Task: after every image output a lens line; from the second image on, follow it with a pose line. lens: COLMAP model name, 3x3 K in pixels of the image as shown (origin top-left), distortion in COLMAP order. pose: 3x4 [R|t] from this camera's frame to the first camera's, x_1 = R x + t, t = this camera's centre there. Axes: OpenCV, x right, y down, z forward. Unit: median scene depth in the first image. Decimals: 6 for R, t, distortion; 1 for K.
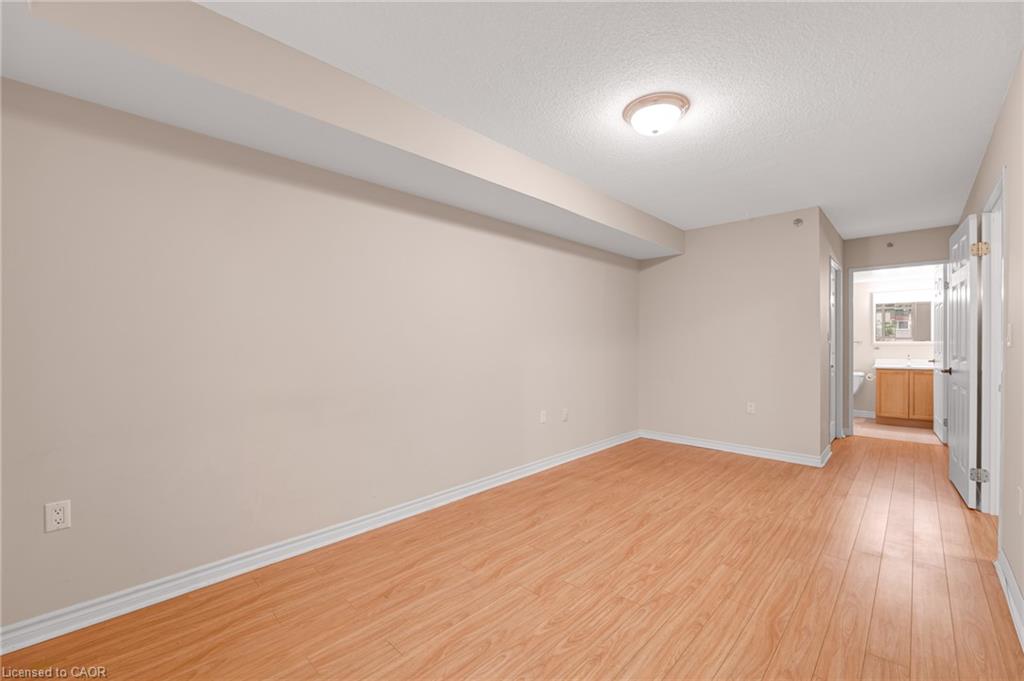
lens RADIAL K [[424.6, 0, 516.3], [0, 424.6, 345.7], [0, 0, 1]] dist [-0.002514, -0.000334]
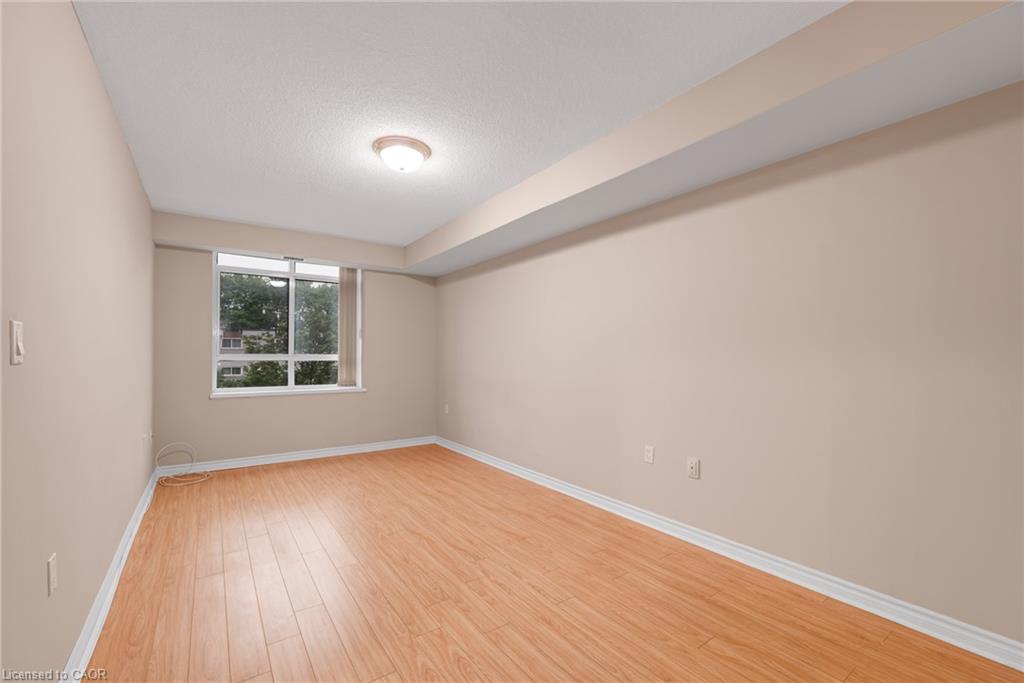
lens RADIAL K [[419.0, 0, 512.0], [0, 419.0, 341.5], [0, 0, 1]] dist [-0.001966, -0.000180]
pose [[-0.189481, -0.033469, -0.981314, 1.203673], [-0.007831, 0.999439, -0.032575, -0.003331], [0.981853, 0.001512, -0.189637, 1.306977]]
